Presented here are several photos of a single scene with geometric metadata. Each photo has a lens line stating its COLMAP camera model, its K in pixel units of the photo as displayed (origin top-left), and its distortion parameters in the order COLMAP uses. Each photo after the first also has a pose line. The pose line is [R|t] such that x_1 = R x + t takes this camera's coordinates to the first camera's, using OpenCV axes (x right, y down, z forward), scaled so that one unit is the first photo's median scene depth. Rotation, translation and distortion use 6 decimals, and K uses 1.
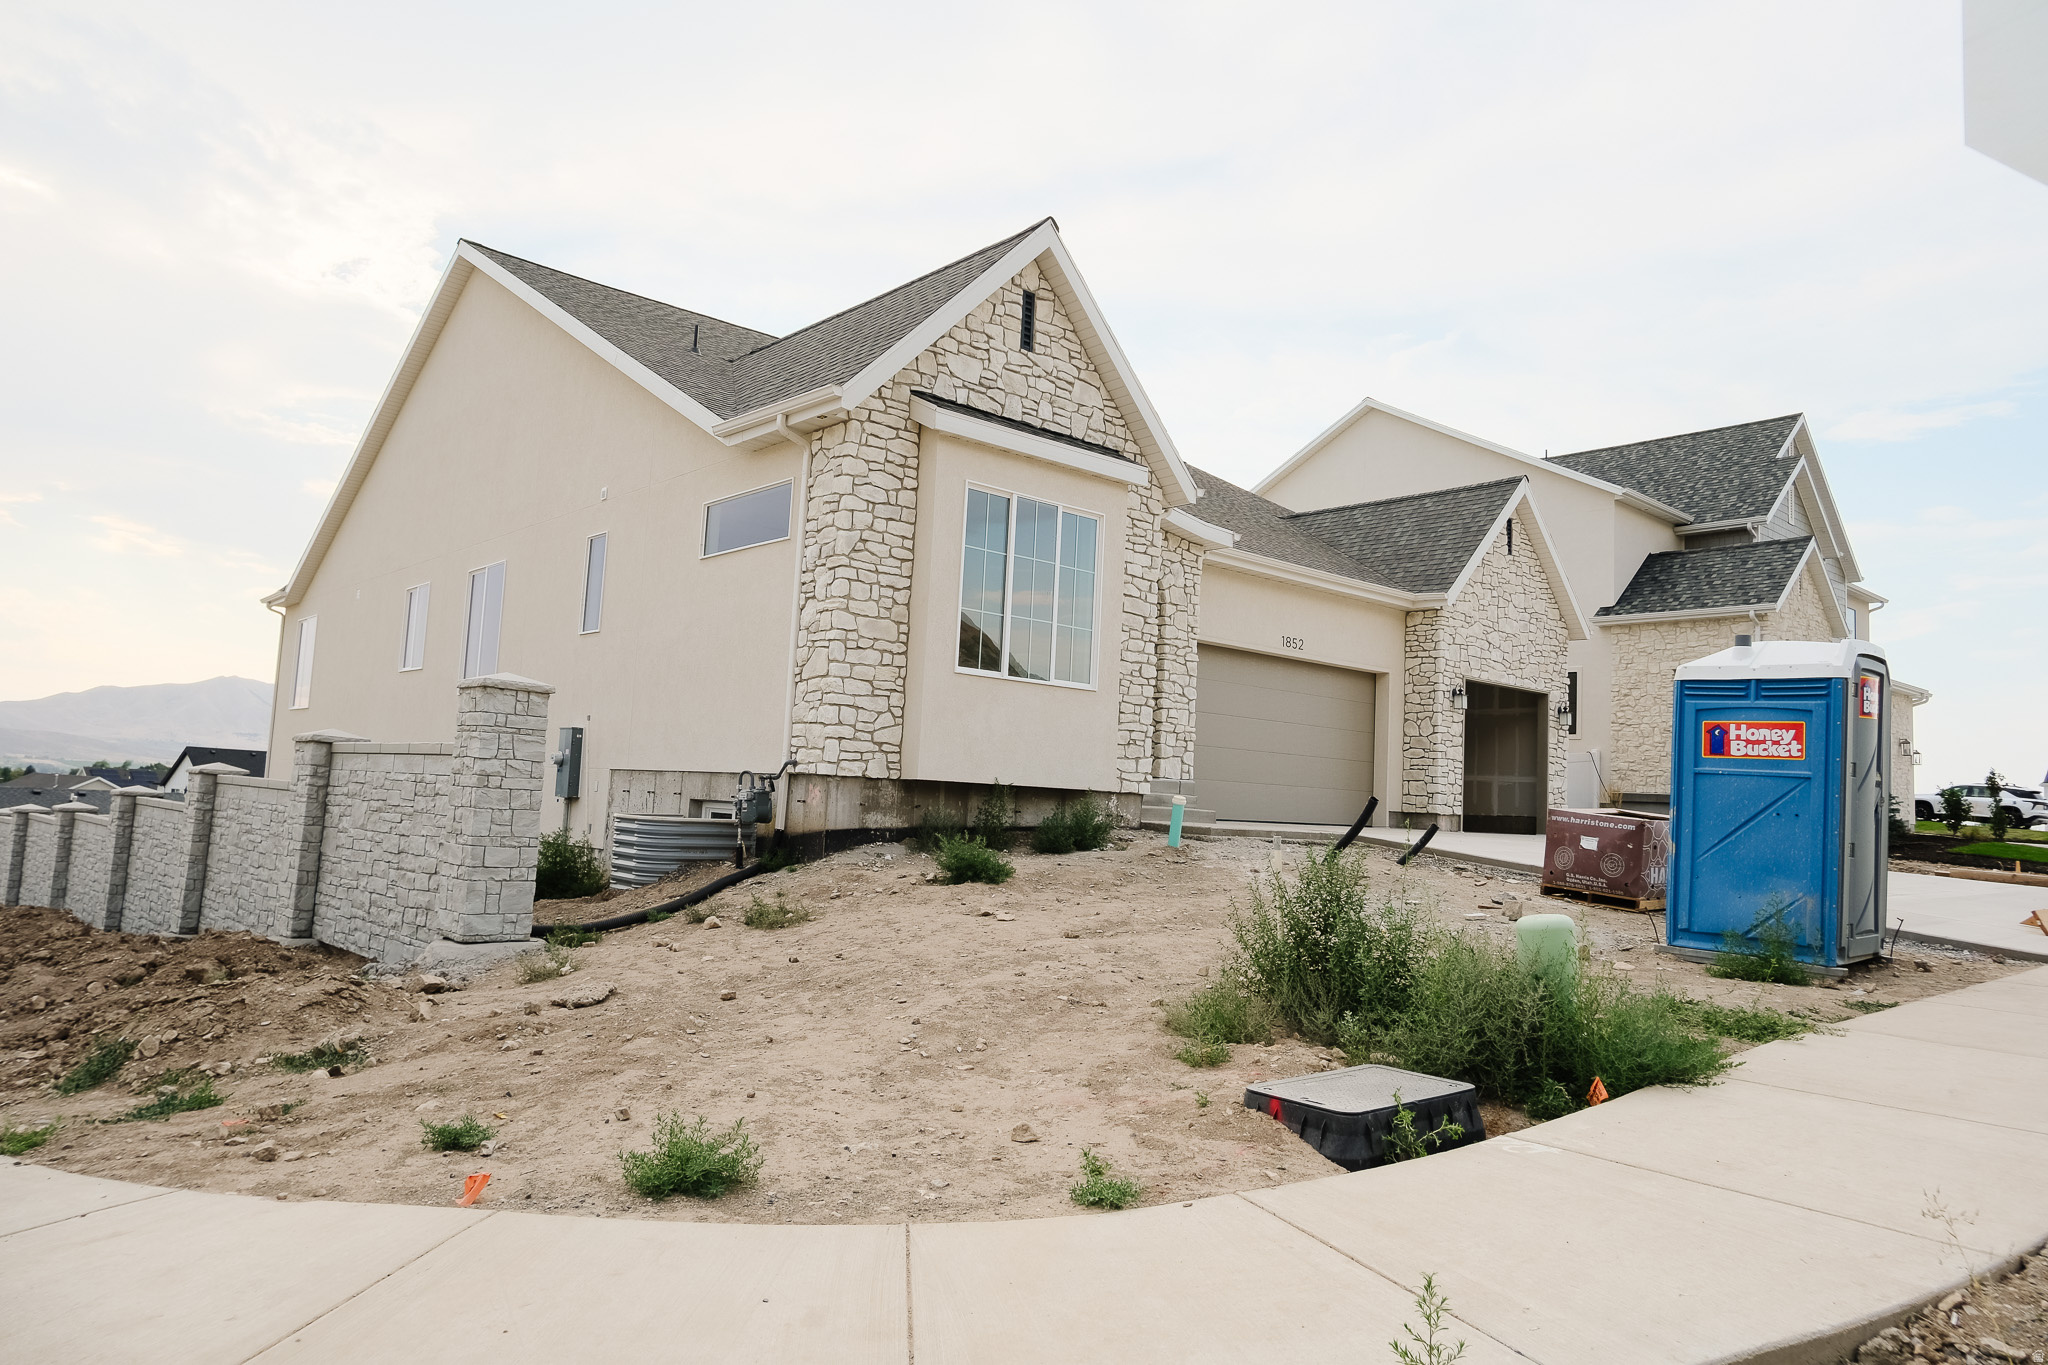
lens RADIAL K [[1353.4, 0, 1039.7], [0, 1353.4, 667.9], [0, 0, 1]] dist [-0.048704, 0.042065]
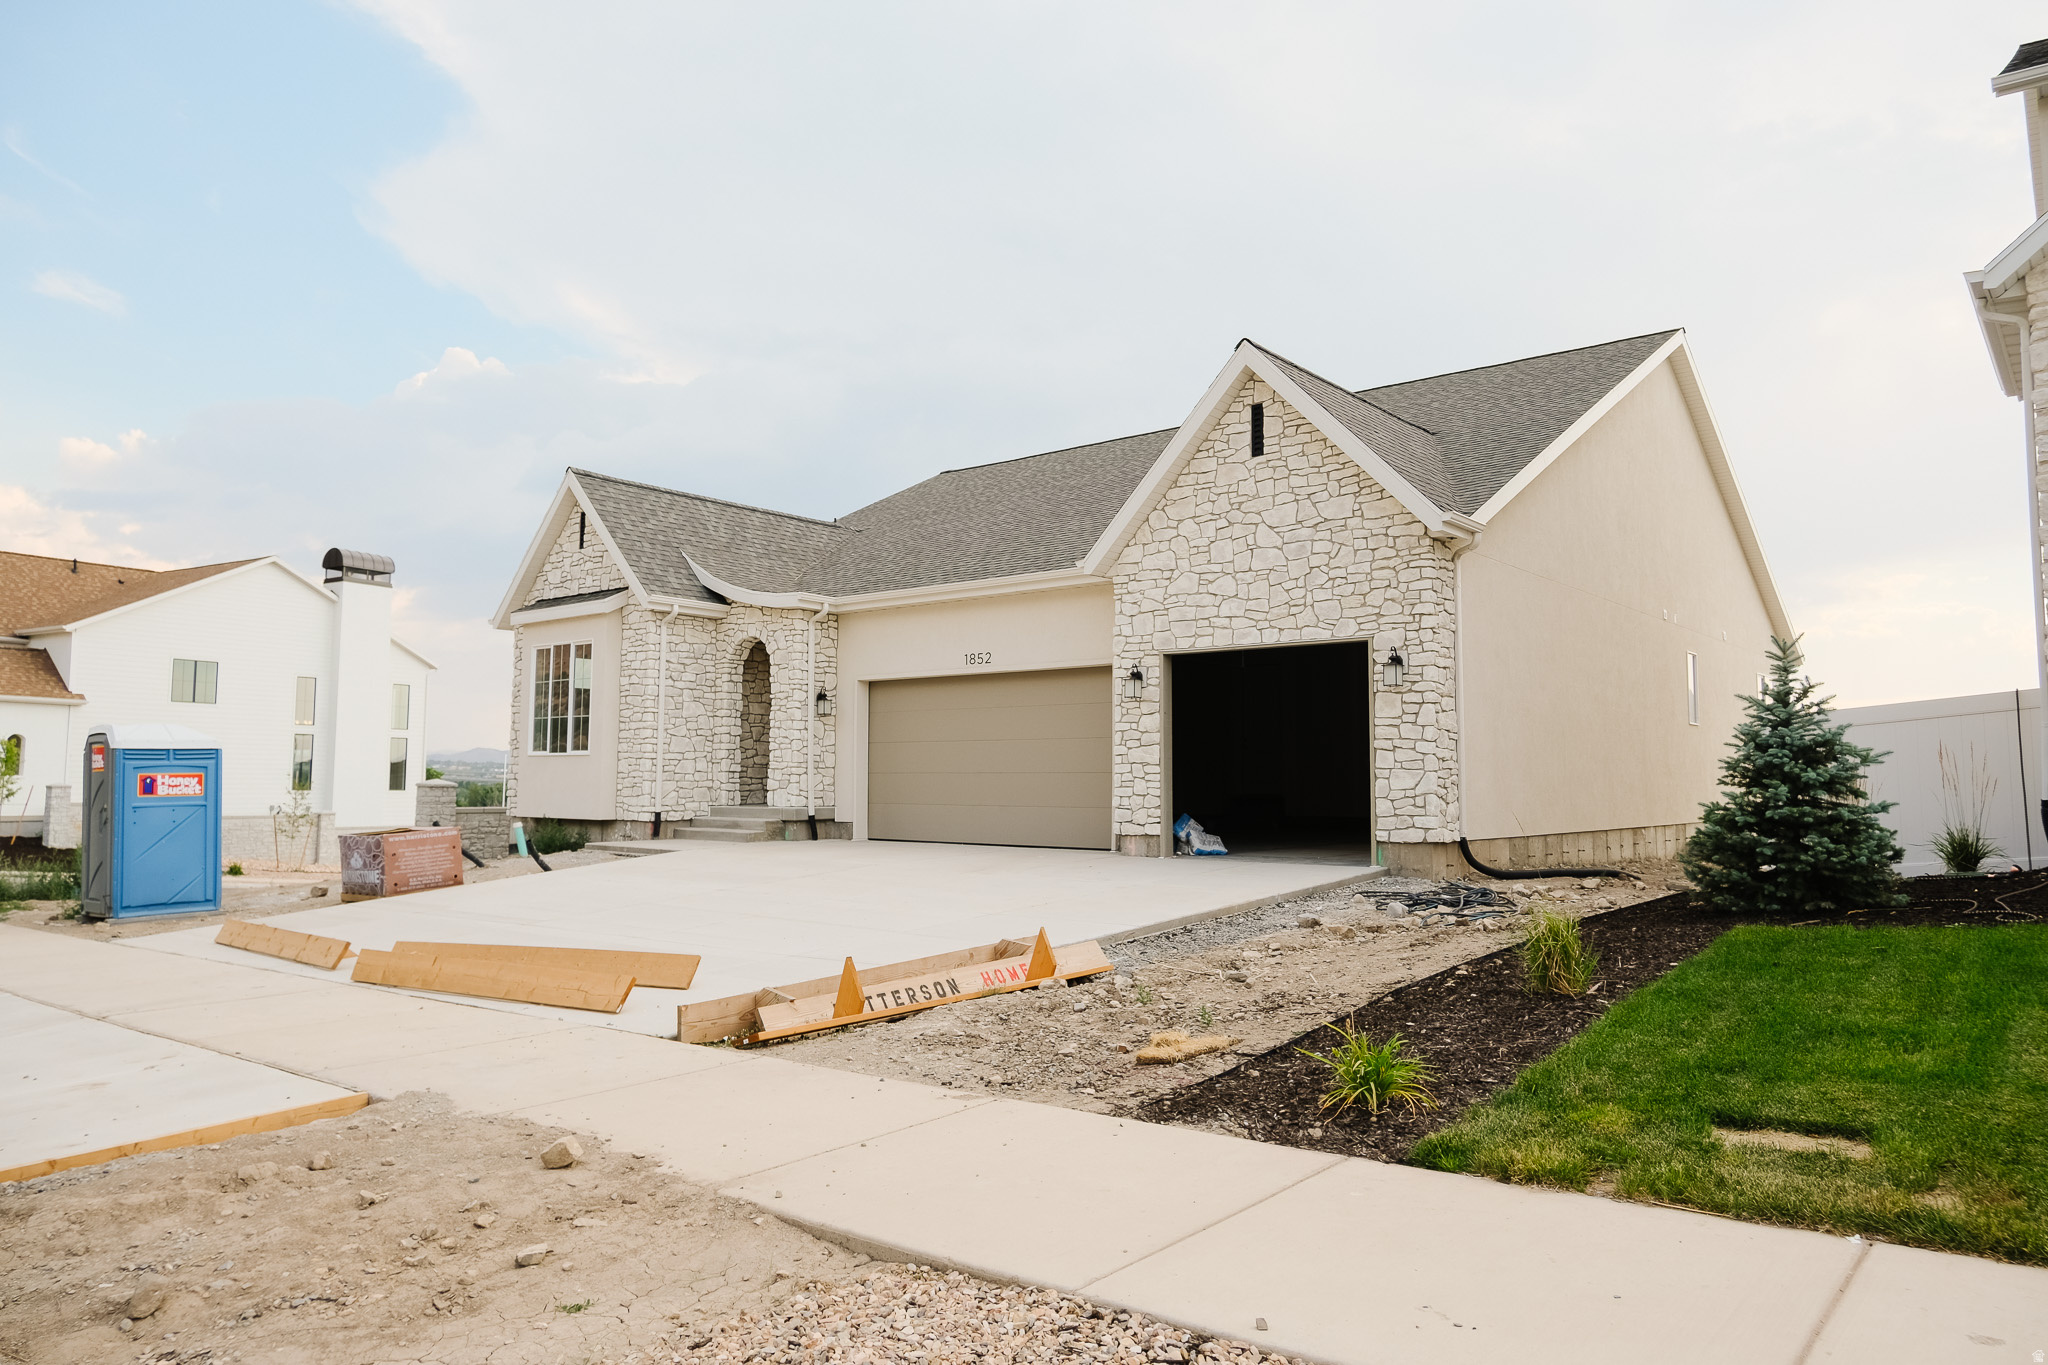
lens RADIAL K [[1353.4, 0, 1039.7], [0, 1353.4, 667.9], [0, 0, 1]] dist [-0.048704, 0.042065]
pose [[0.149745, -0.132627, -0.979789, 1.385509], [0.102860, 0.987675, -0.117974, 0.129687], [0.983360, -0.083115, 0.161542, 1.073419]]
